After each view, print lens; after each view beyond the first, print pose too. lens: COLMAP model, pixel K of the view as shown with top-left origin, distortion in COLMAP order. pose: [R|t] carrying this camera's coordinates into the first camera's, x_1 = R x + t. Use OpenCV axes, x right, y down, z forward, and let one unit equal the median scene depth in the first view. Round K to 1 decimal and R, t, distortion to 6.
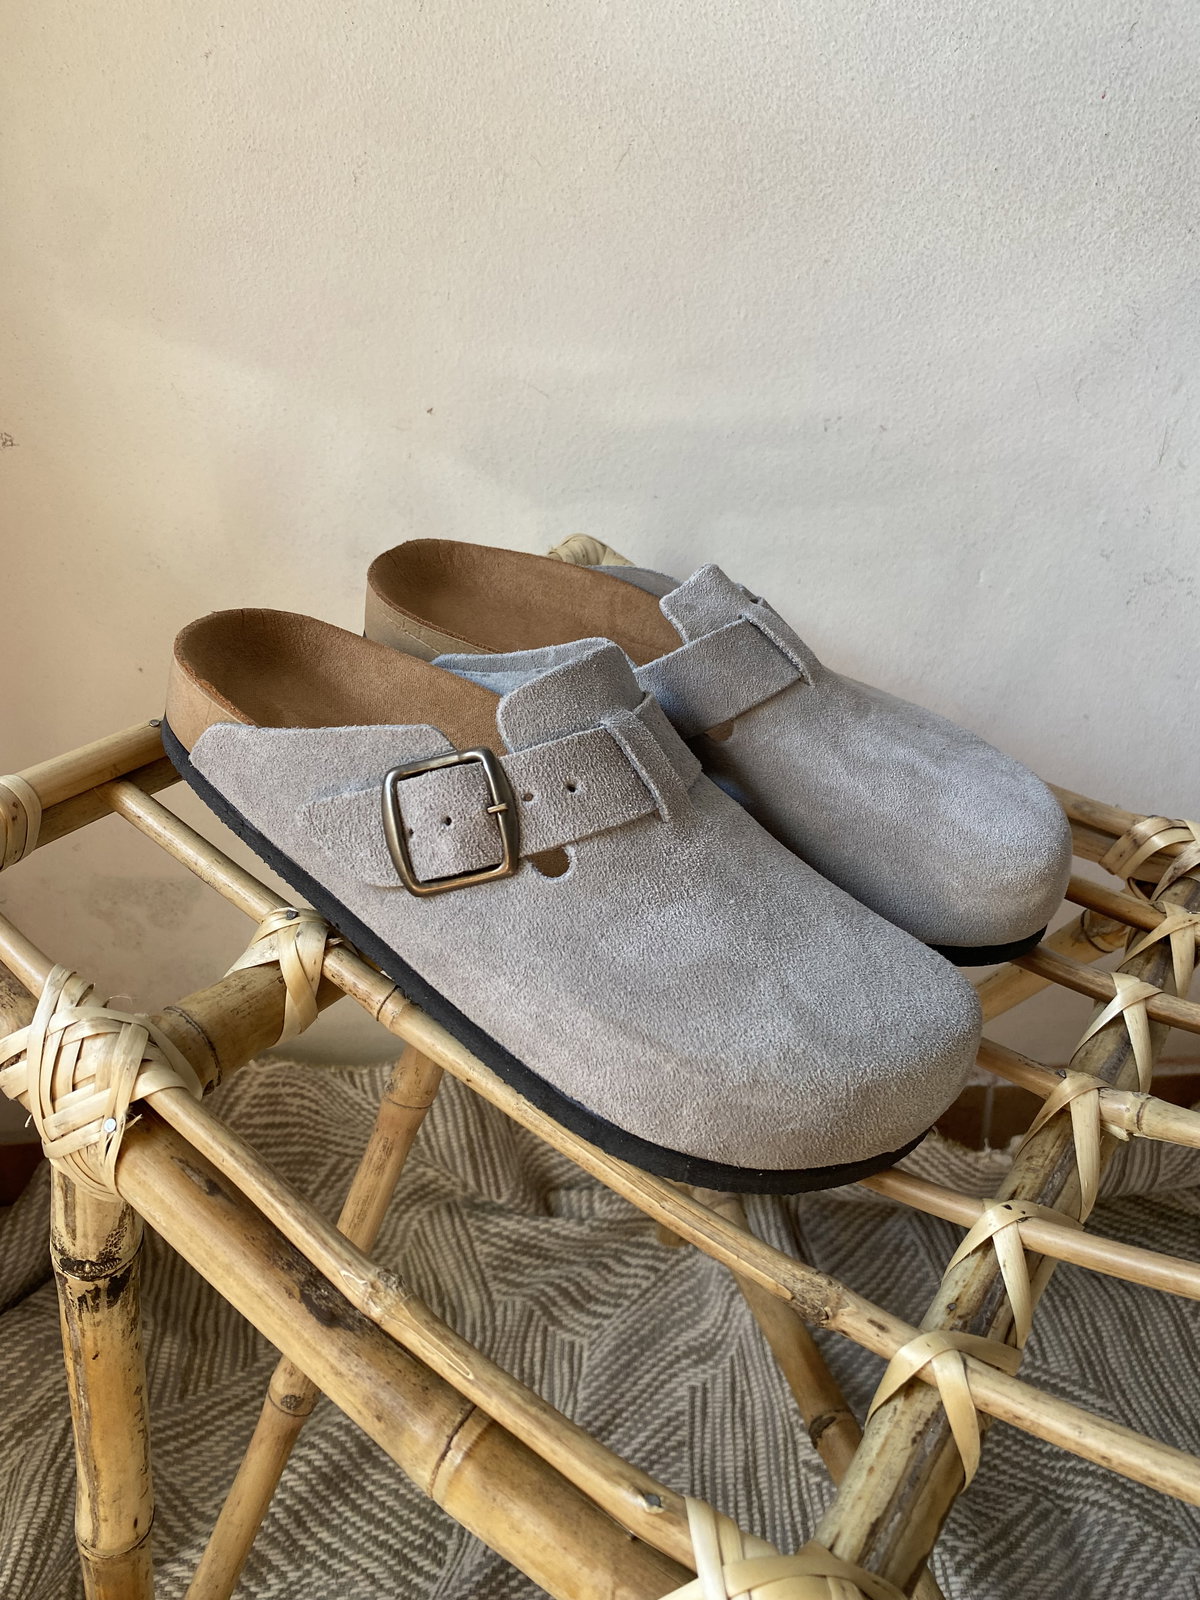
lens RADIAL K [[1250.6, 0, 597.6], [0, 1250.6, 789.6], [0, 0, 1]] dist [-0.029707, 0.013519]
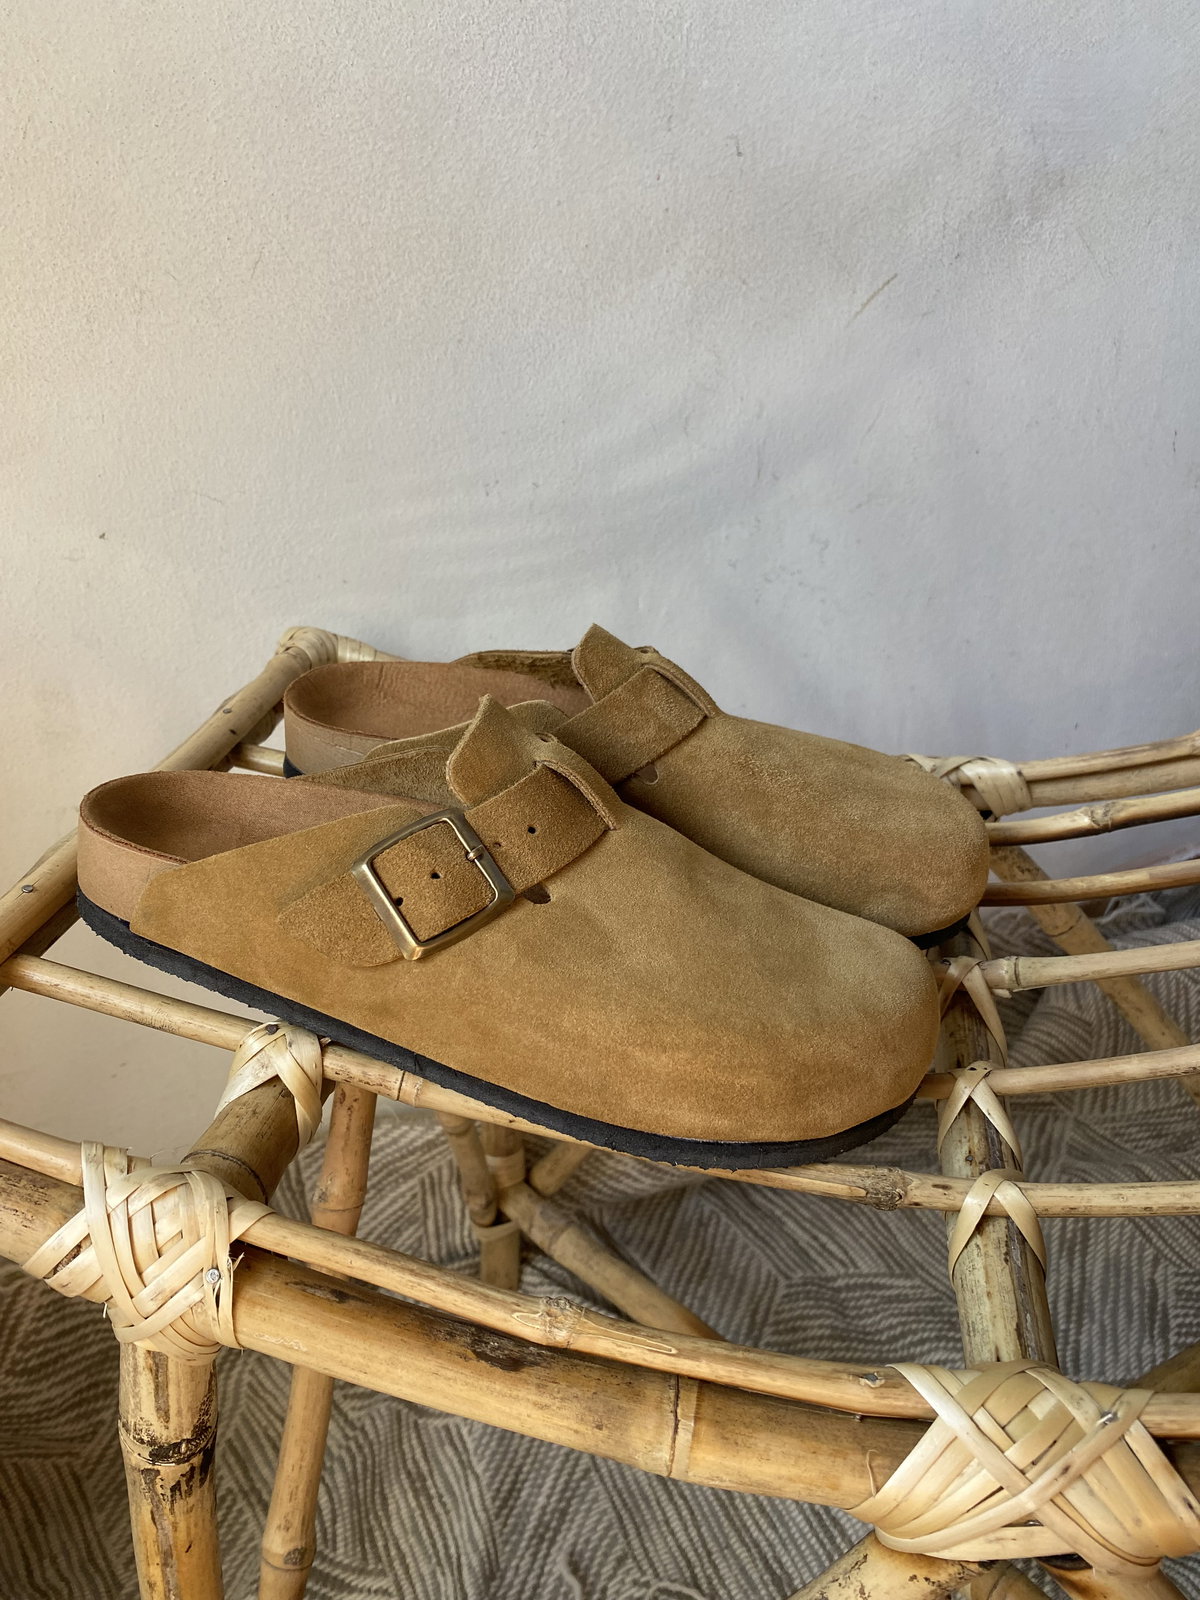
lens RADIAL K [[1250.6, 0, 603.4], [0, 1250.6, 802.1], [0, 0, 1]] dist [-0.029707, 0.013519]
pose [[0.903303, -0.236685, 0.357803, -0.196413], [0.254356, 0.967108, -0.002406, -0.002895], [-0.345465, 0.093183, 0.933794, -0.019070]]
